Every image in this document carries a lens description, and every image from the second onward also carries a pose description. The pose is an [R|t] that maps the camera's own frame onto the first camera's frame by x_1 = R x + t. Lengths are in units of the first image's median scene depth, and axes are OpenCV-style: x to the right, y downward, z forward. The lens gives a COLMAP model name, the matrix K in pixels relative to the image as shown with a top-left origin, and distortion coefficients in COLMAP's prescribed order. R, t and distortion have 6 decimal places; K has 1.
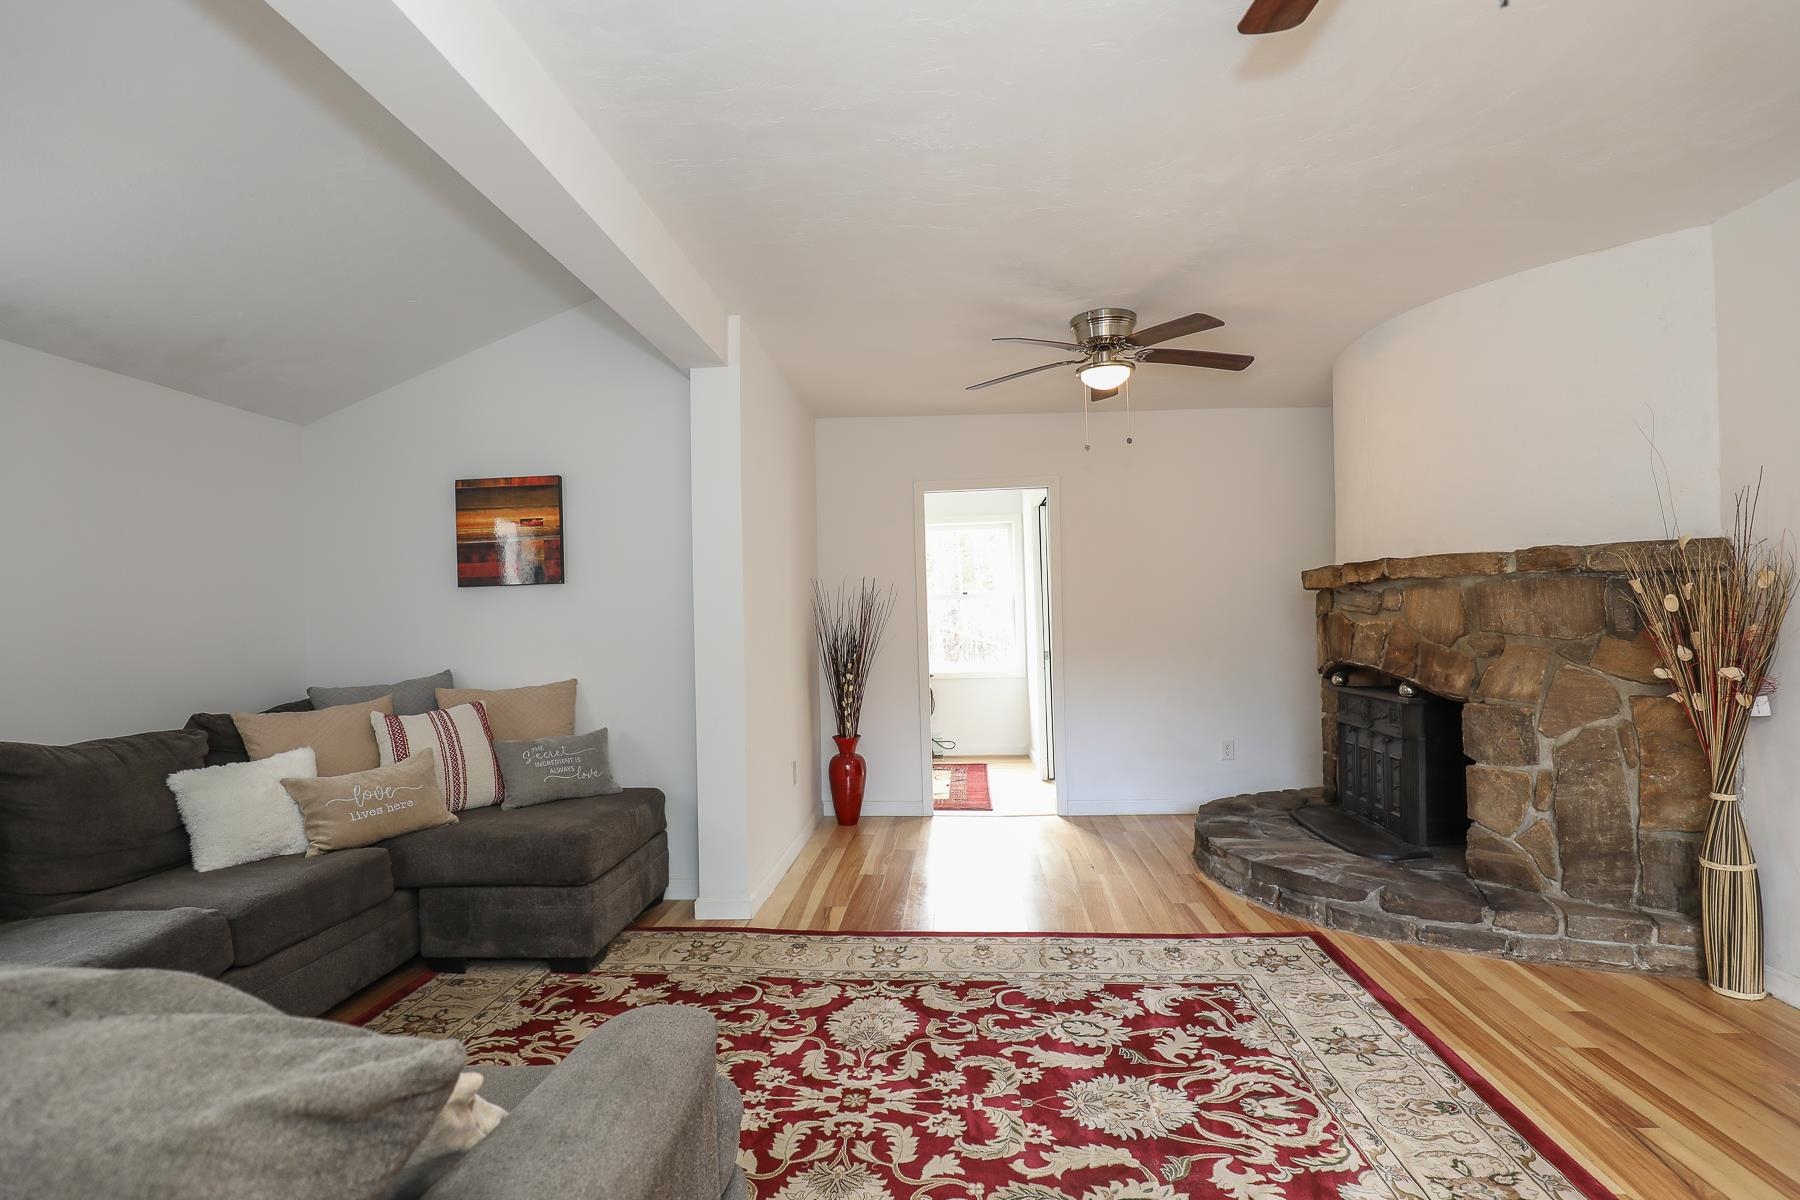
lens RADIAL K [[846.8, 0, 894.3], [0, 846.8, 606.1], [0, 0, 1]] dist [-0.034394, 0.007546]
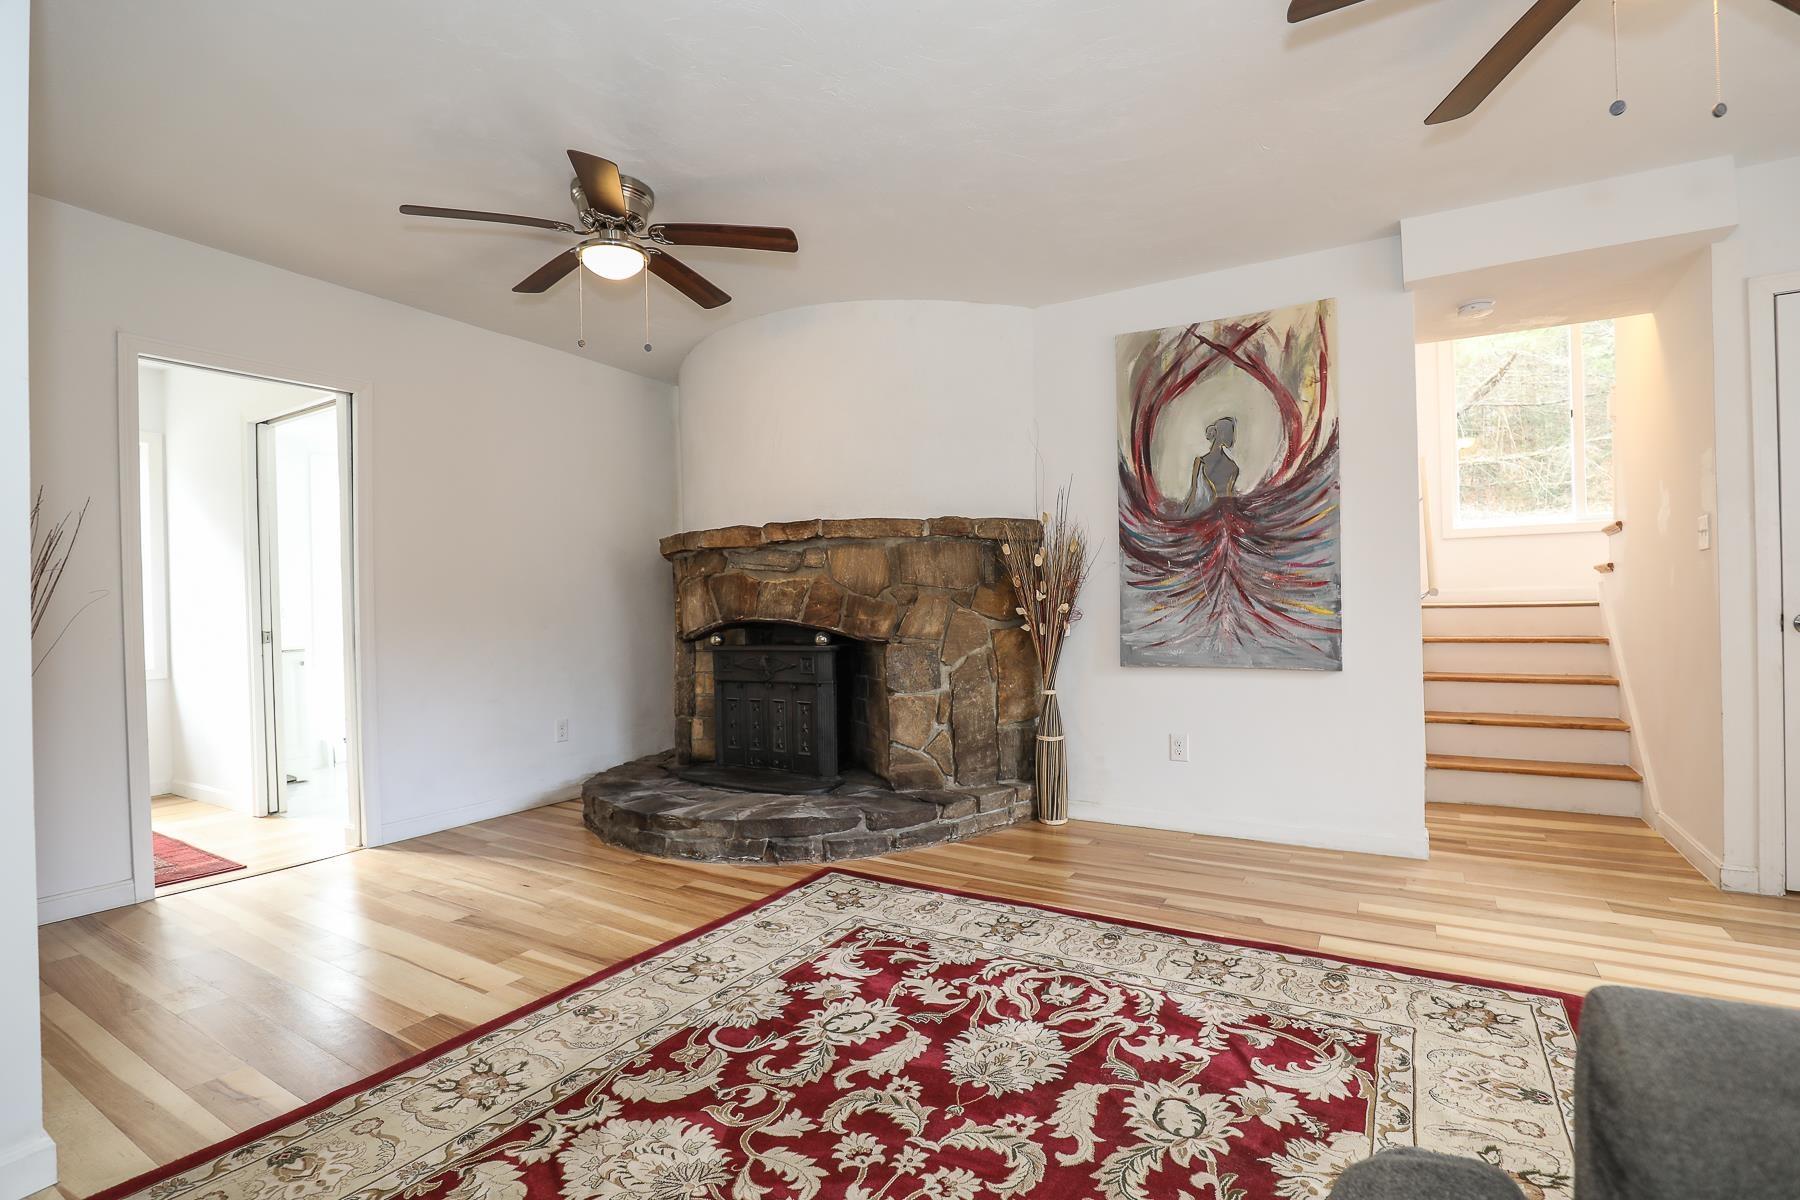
lens RADIAL K [[846.8, 0, 900.8], [0, 846.8, 589.6], [0, 0, 1]] dist [-0.034394, 0.007546]
pose [[0.446655, 0.036173, 0.893975, -0.447038], [-0.006936, 0.999292, -0.036969, 0.096626], [-0.894679, 0.010311, 0.446590, 0.515519]]
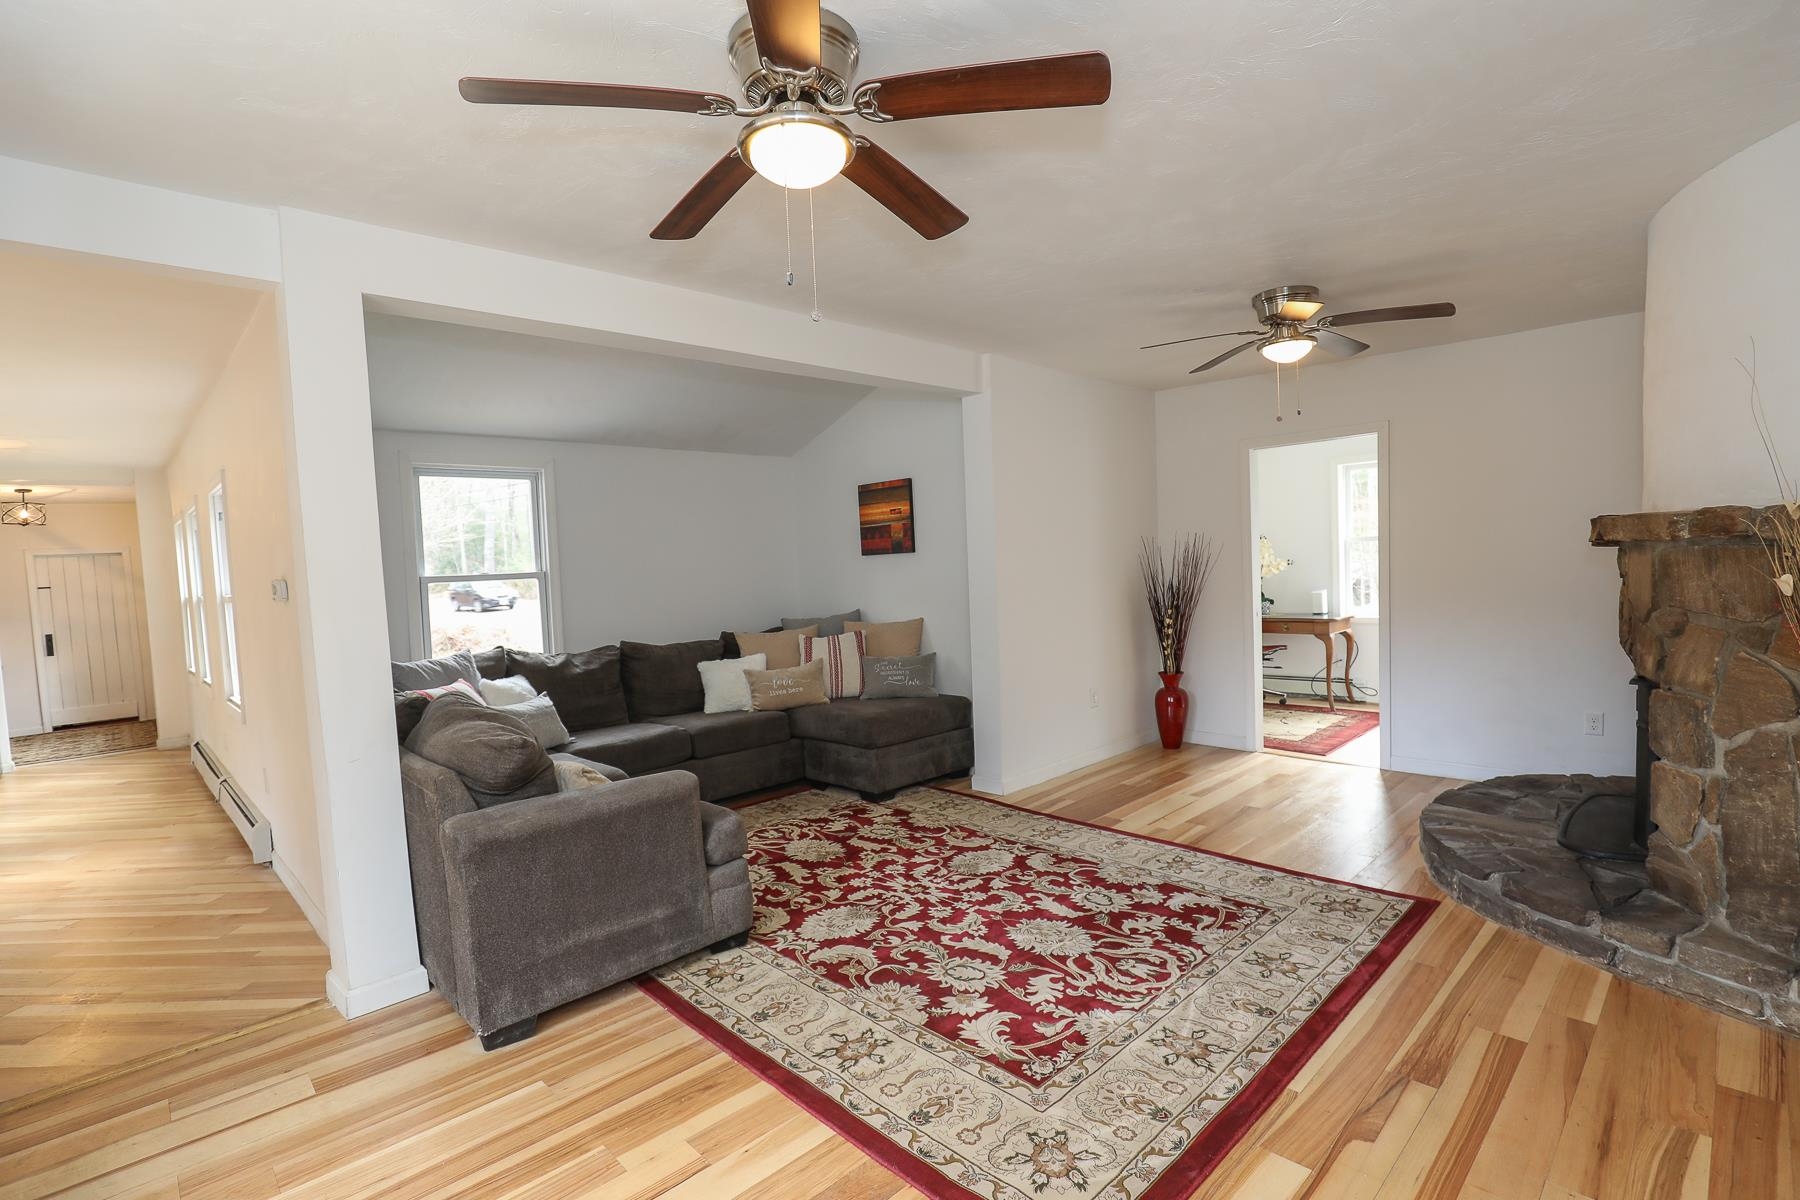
lens RADIAL K [[846.8, 0, 909.6], [0, 846.8, 597.4], [0, 0, 1]] dist [-0.034394, 0.007546]
pose [[0.753344, 0.022141, -0.657254, 0.769366], [0.031956, 0.997020, 0.070214, -0.070177], [0.656850, -0.073898, 0.750391, -0.150369]]
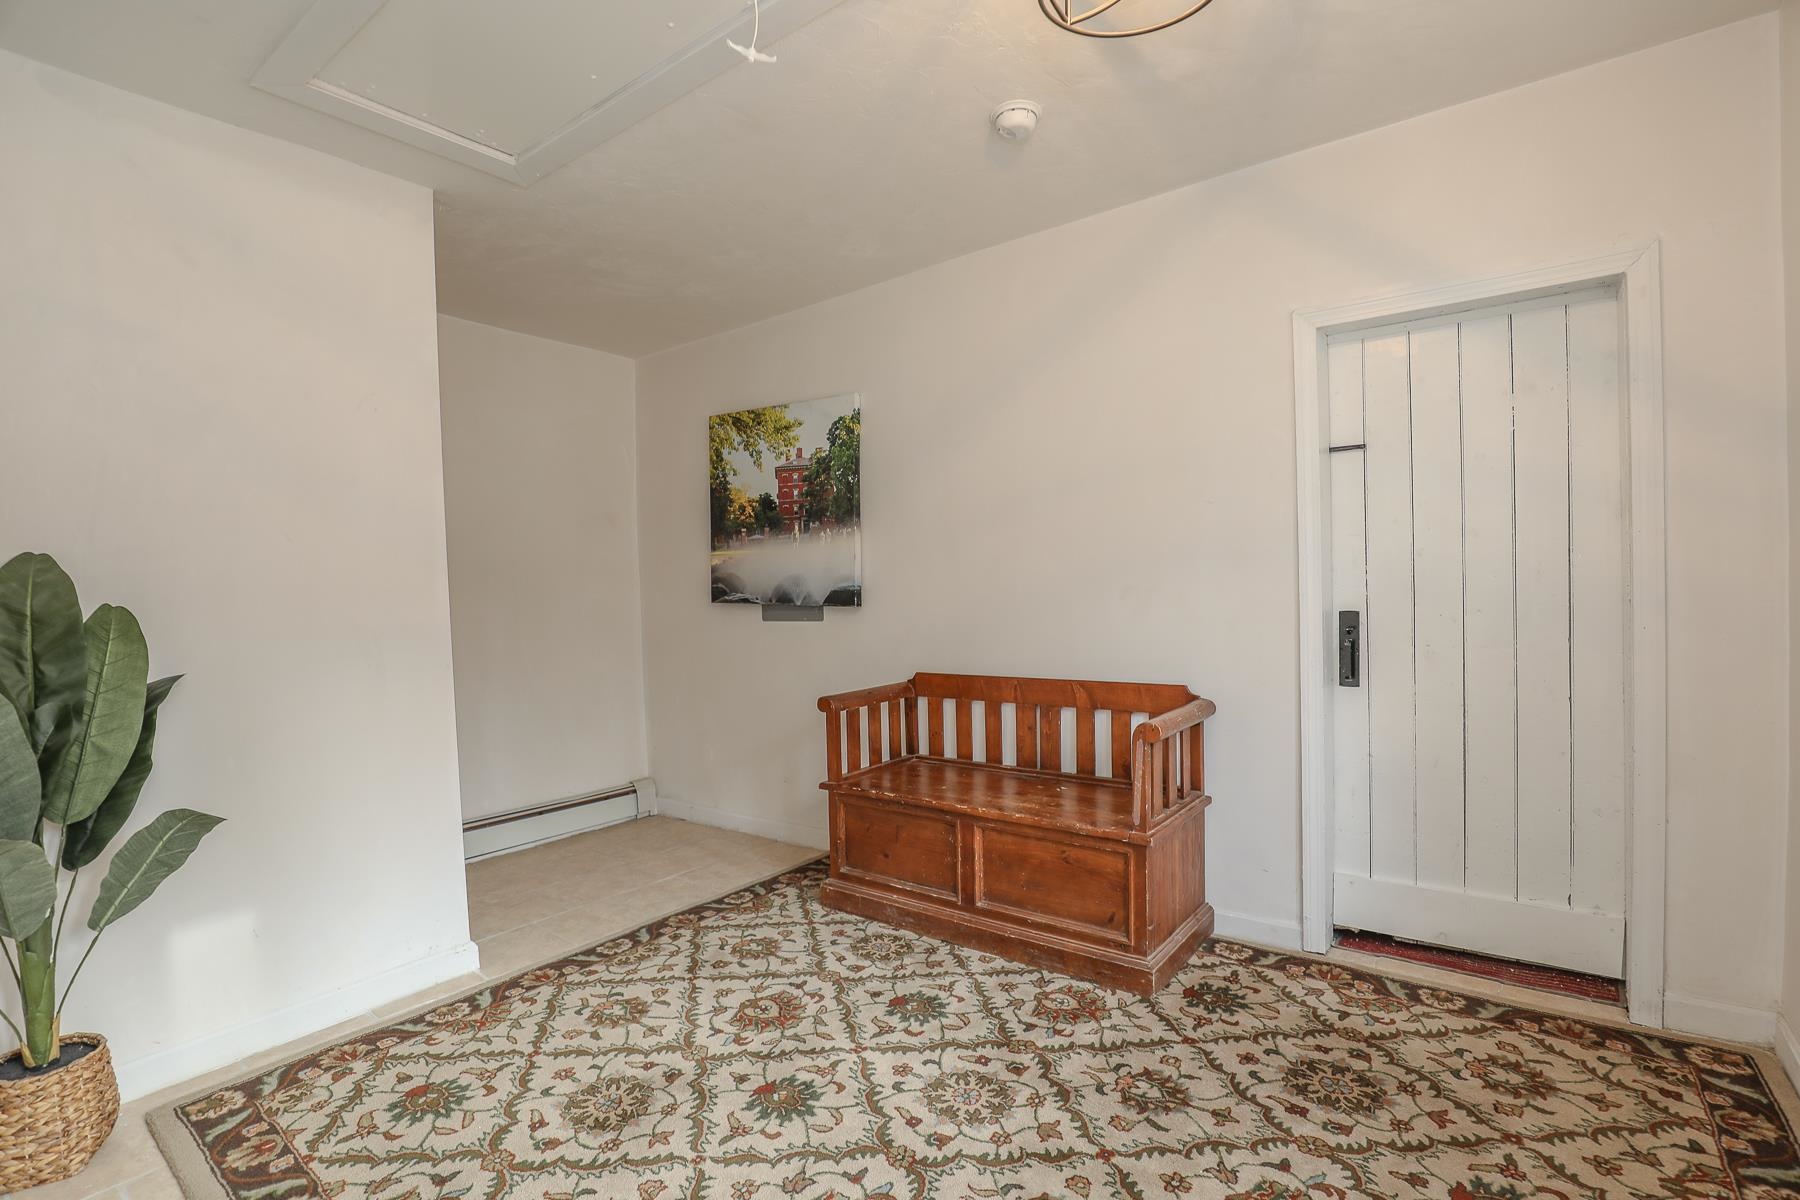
lens RADIAL K [[846.8, 0, 901.9], [0, 846.8, 612.3], [0, 0, 1]] dist [-0.034394, 0.007546]
pose [[-0.539929, 0.079080, -0.837988, -2.751893], [0.051163, 0.996819, 0.061104, 0.107956], [0.840154, -0.009882, -0.542257, 0.124303]]
